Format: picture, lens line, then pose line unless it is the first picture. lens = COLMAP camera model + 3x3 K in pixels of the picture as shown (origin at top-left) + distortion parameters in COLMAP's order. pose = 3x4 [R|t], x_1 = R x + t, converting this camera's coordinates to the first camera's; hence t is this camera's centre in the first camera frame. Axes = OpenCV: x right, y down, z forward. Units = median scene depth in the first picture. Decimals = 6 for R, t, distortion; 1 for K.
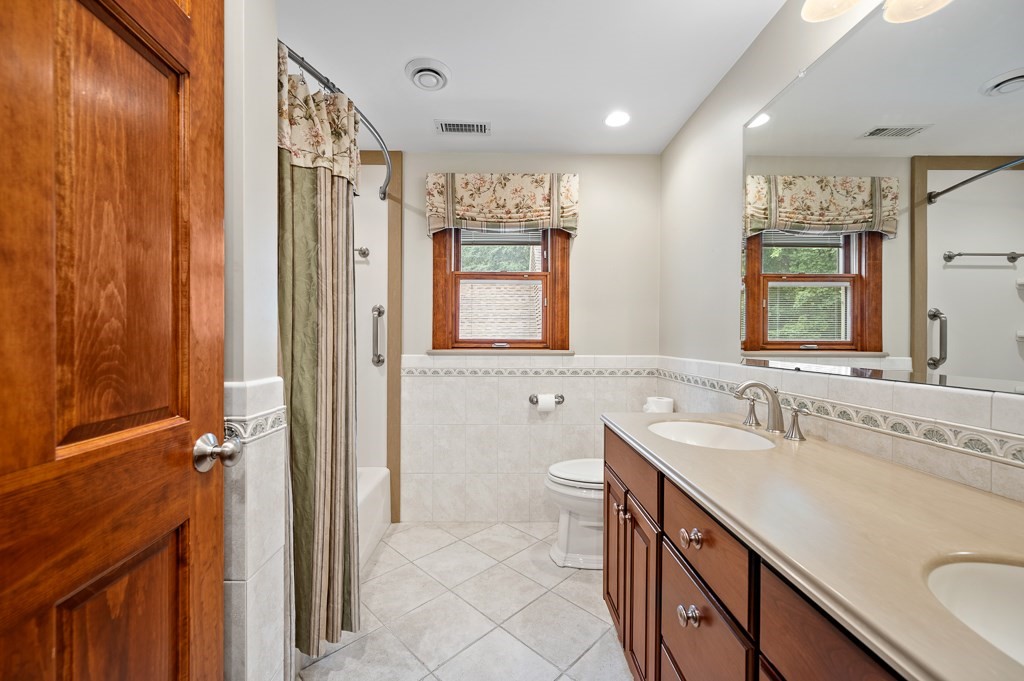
lens RADIAL K [[411.2, 0, 512.2], [0, 411.2, 339.8], [0, 0, 1]] dist [0.003991, 0.000193]
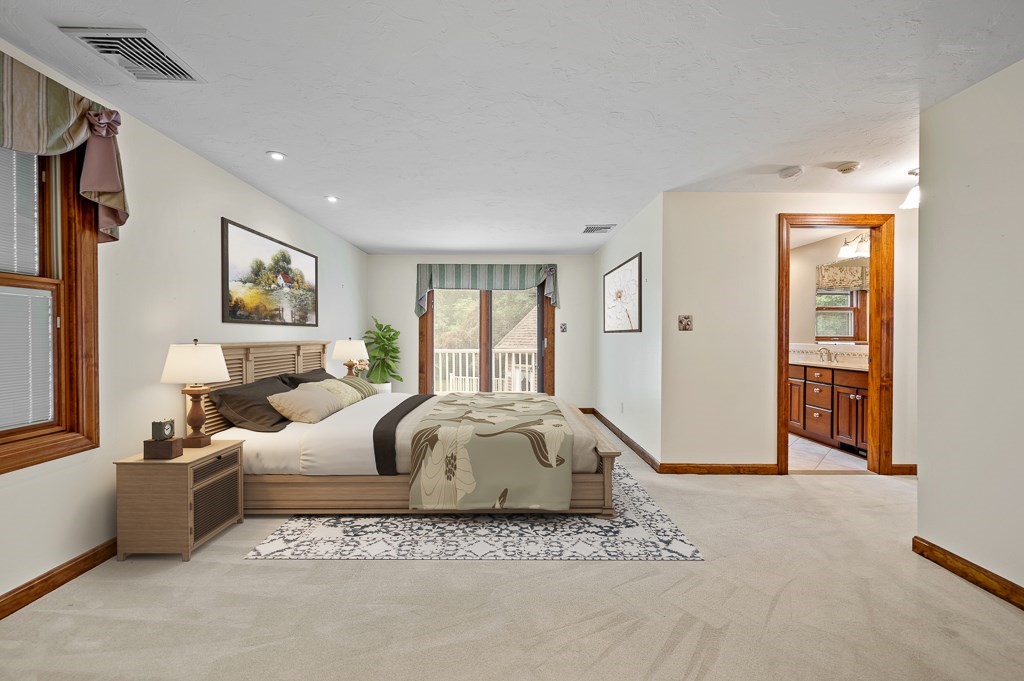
lens RADIAL K [[428.2, 0, 512.5], [0, 428.2, 339.2], [0, 0, 1]] dist [0.001951, -0.000608]
pose [[0.999998, -0.002035, -0.000144, -1.122502], [0.002035, 0.999998, -0.000154, 0.014864], [0.000144, 0.000154, 1.000000, -1.446061]]
